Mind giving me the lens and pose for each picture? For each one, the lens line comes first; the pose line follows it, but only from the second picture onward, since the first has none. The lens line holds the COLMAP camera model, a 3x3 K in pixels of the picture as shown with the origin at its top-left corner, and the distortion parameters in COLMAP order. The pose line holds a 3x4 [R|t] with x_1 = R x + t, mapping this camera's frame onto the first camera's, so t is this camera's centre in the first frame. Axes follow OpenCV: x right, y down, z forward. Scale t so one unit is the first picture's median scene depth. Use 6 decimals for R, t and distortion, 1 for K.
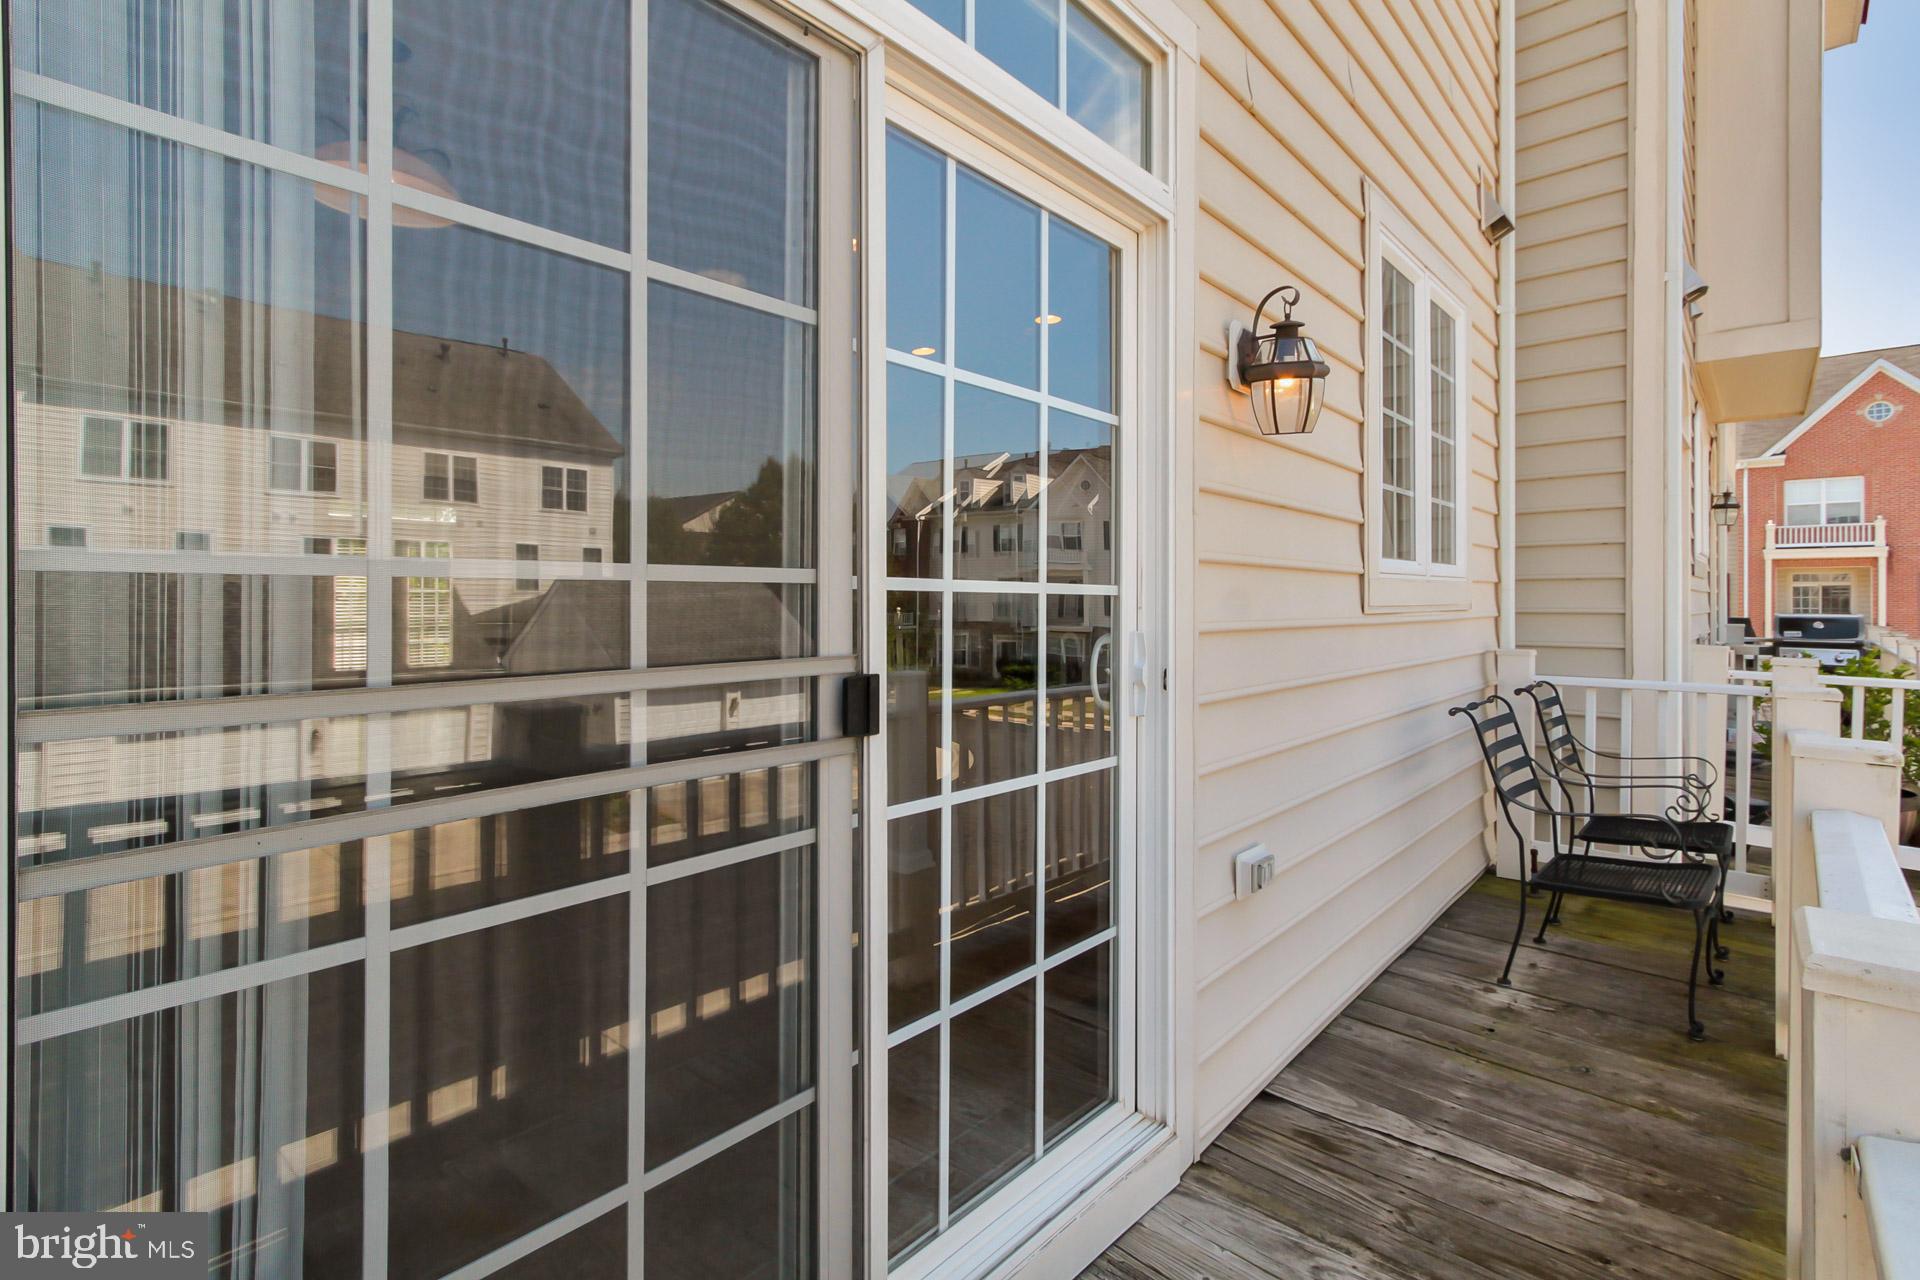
lens RADIAL K [[907.4, 0, 958.4], [0, 907.4, 593.8], [0, 0, 1]] dist [-0.000885, -0.000278]
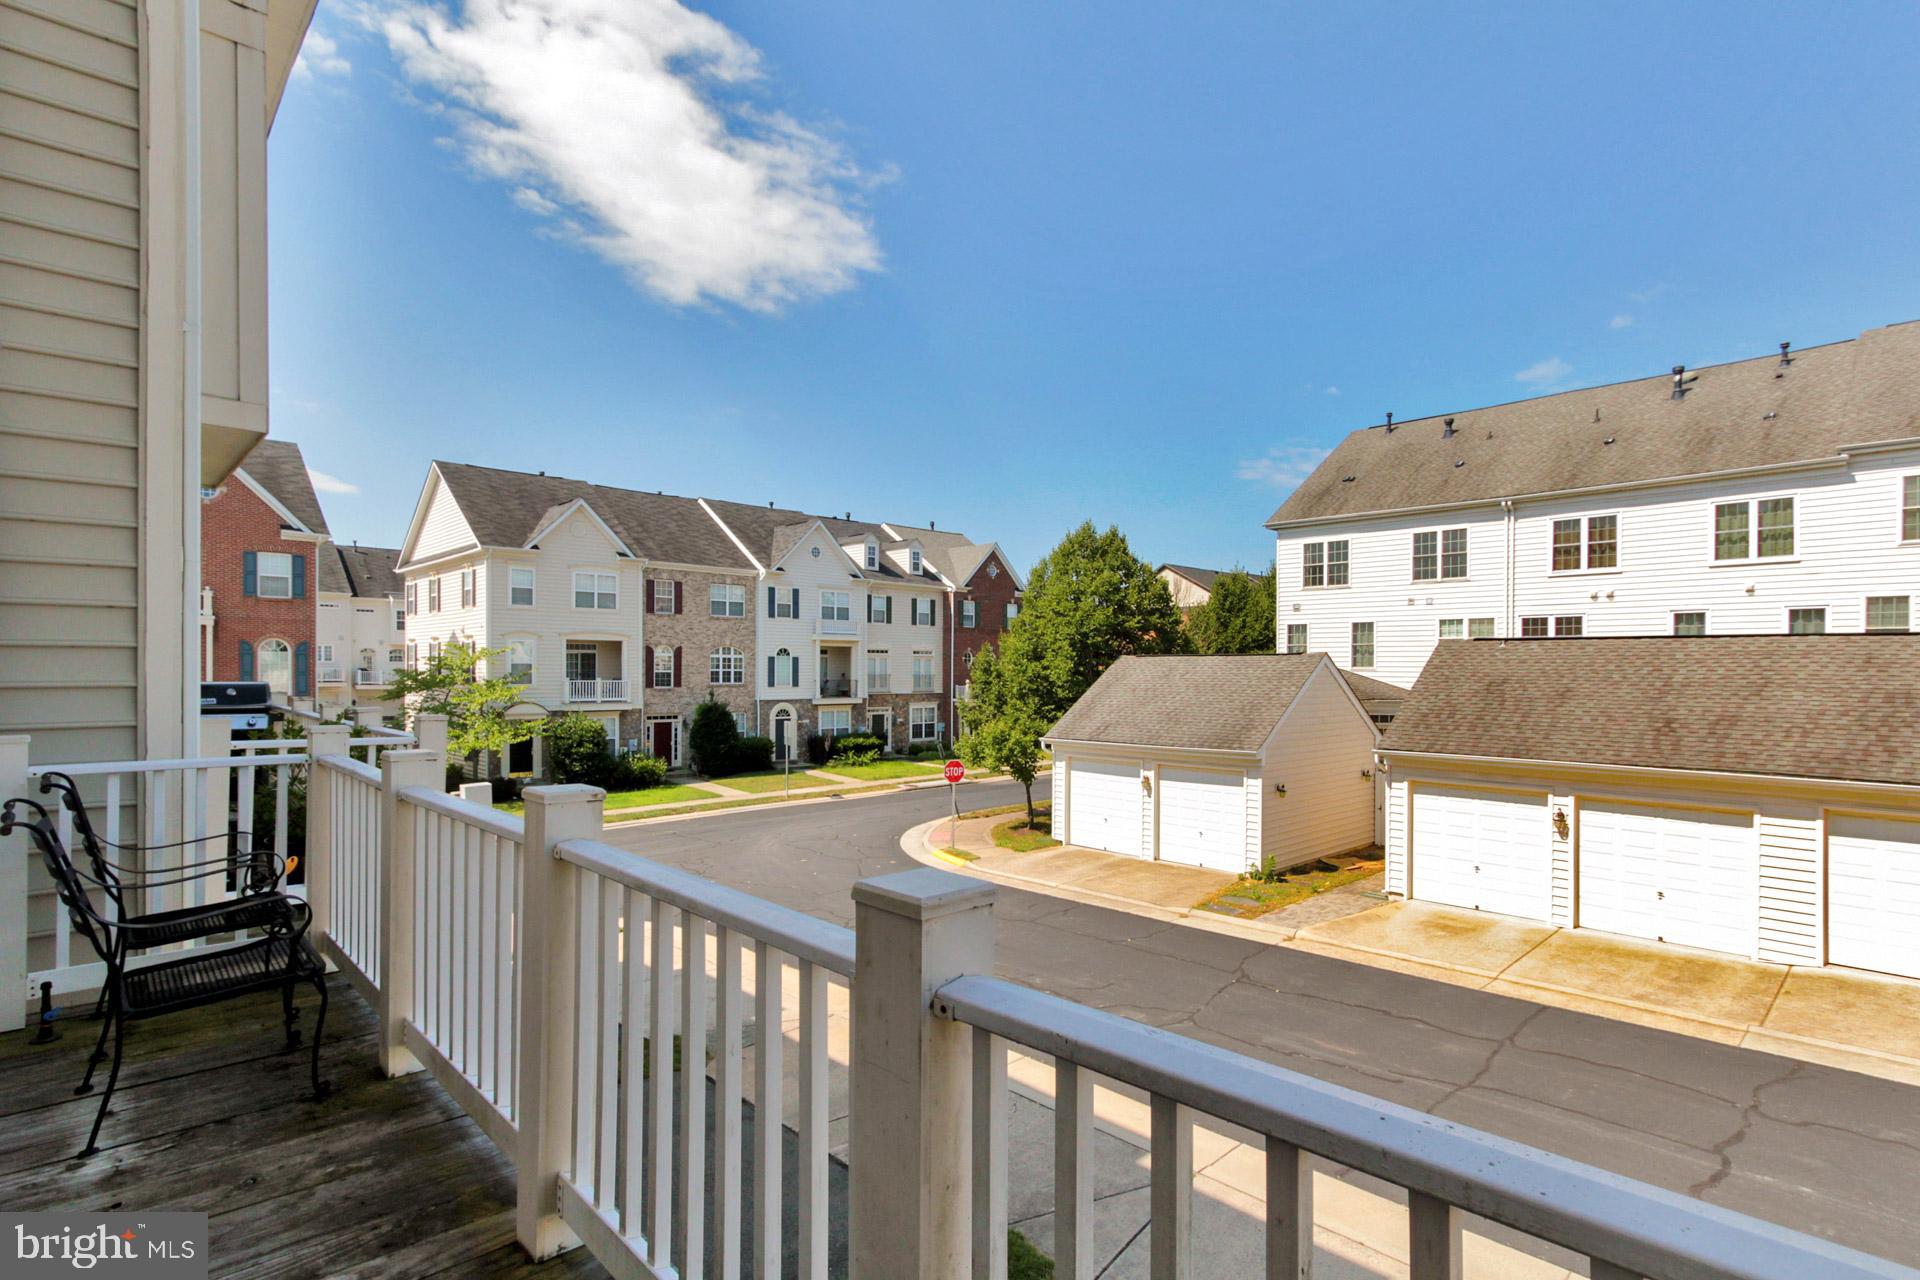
lens RADIAL K [[947.2, 0, 958.3], [0, 947.2, 673.0], [0, 0, 1]] dist [-0.000829, -0.000015]
pose [[0.076084, -0.008025, 0.997069, -0.183203], [-0.008704, 0.999924, 0.008712, -0.009815], [-0.997063, -0.009341, 0.076008, 0.172661]]
